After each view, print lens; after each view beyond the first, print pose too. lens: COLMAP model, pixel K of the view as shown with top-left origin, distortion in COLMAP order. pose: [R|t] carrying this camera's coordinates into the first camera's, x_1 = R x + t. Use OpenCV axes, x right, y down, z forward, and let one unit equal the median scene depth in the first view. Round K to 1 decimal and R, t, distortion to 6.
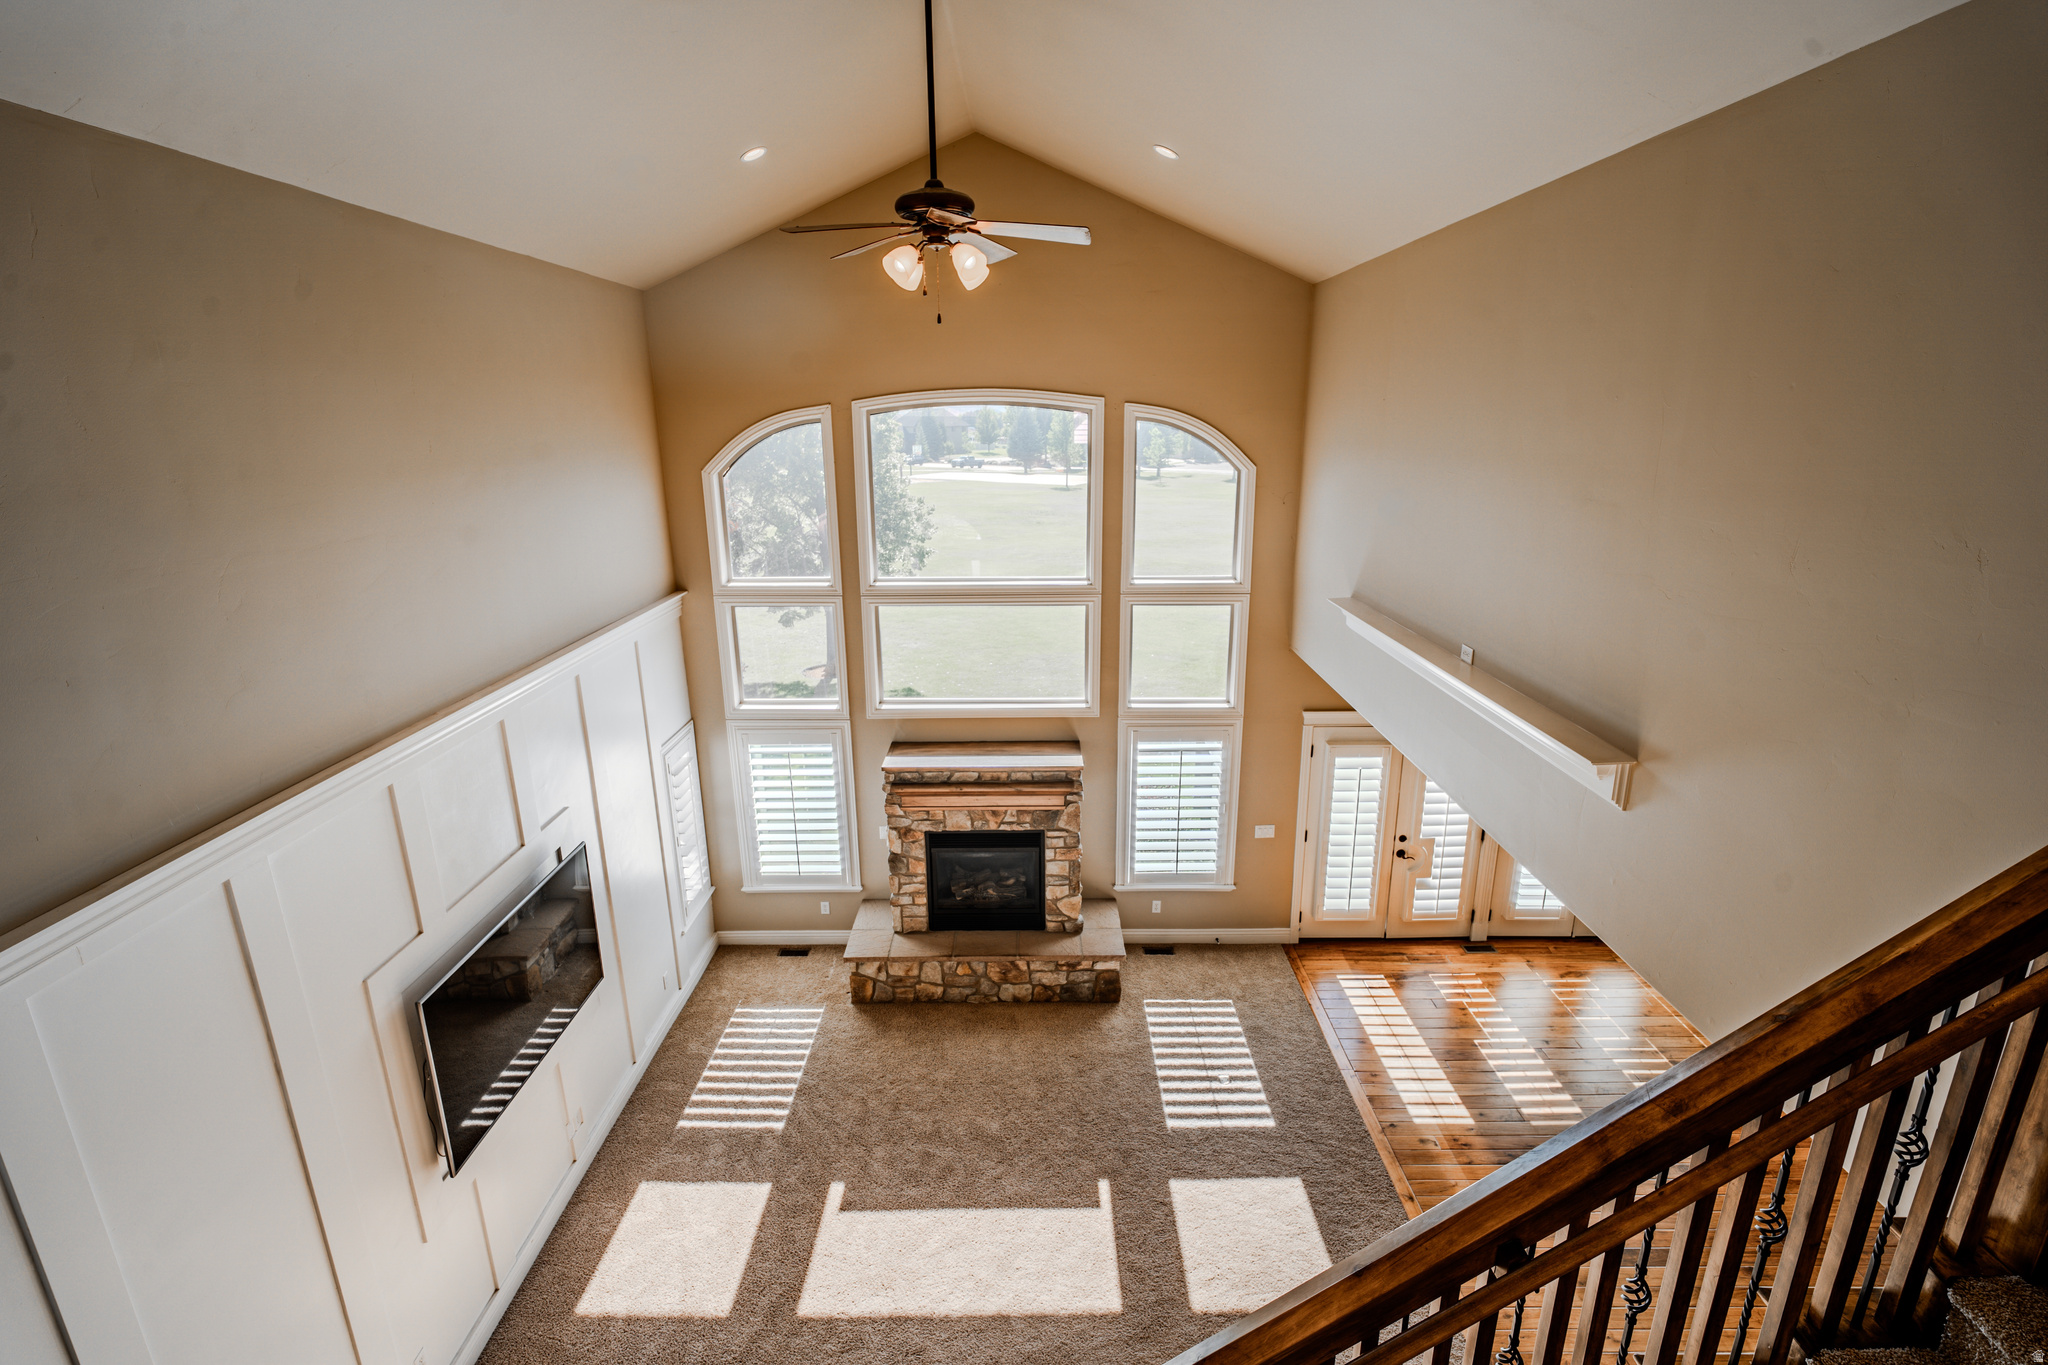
lens RADIAL K [[967.9, 0, 1018.8], [0, 967.9, 677.7], [0, 0, 1]] dist [-0.003113, -0.001249]
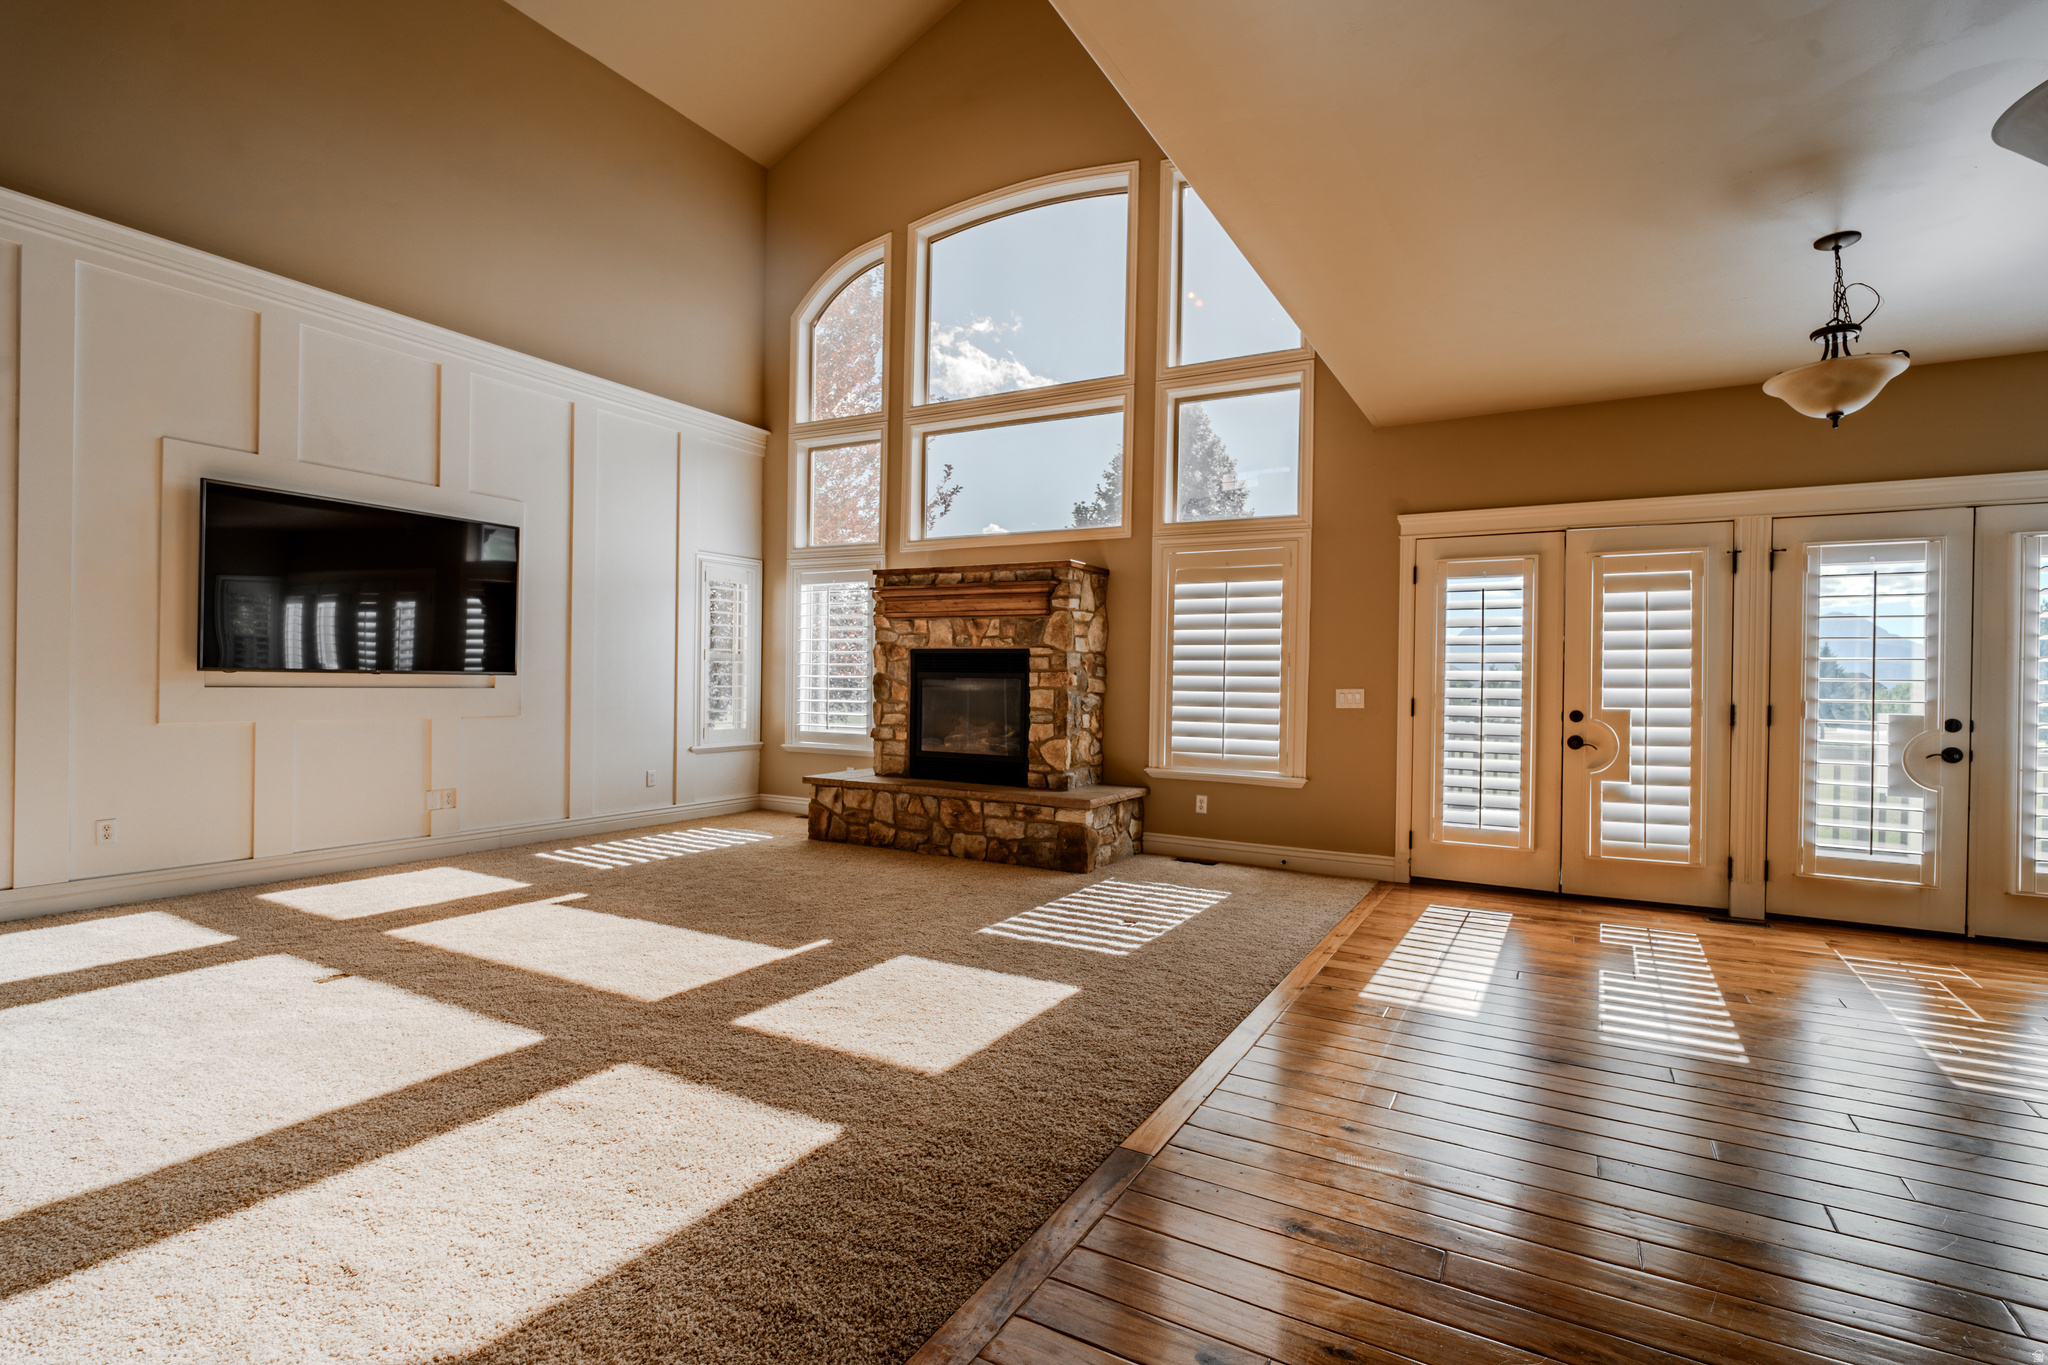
lens RADIAL K [[967.9, 0, 1015.7], [0, 967.9, 687.6], [0, 0, 1]] dist [-0.003113, -0.001249]
pose [[0.870138, 0.027773, -0.492025, 0.416351], [-0.157676, 0.961617, -0.224567, 0.372273], [0.466903, 0.272985, 0.841119, 0.315910]]
